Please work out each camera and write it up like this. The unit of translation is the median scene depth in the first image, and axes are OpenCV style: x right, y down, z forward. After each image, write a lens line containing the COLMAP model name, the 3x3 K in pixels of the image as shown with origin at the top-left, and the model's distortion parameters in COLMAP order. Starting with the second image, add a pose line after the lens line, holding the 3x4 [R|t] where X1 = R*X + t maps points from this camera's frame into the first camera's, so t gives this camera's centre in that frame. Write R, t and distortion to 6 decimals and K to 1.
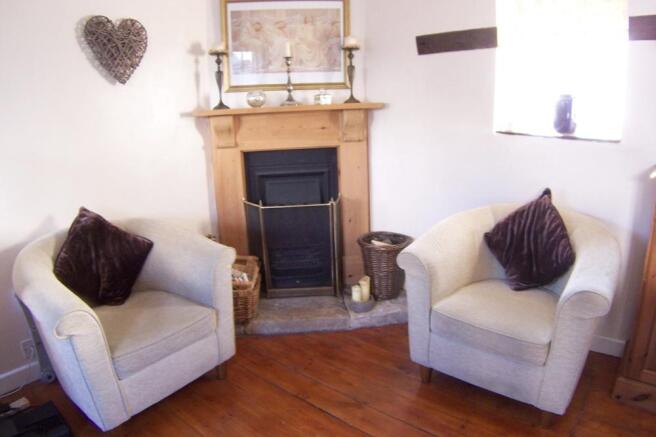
lens RADIAL K [[506.5, 0, 333.0], [0, 506.5, 219.6], [0, 0, 1]] dist [-0.123144, -0.003143]
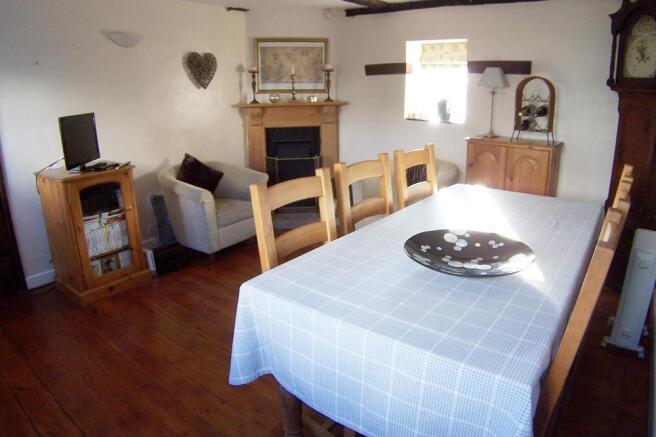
lens RADIAL K [[506.5, 0, 322.2], [0, 506.5, 216.9], [0, 0, 1]] dist [-0.123144, -0.003143]
pose [[0.999677, 0.014787, 0.020684, -0.015588], [-0.015122, 0.999756, 0.016124, 0.146044], [-0.020440, -0.016432, 0.999656, -0.775780]]
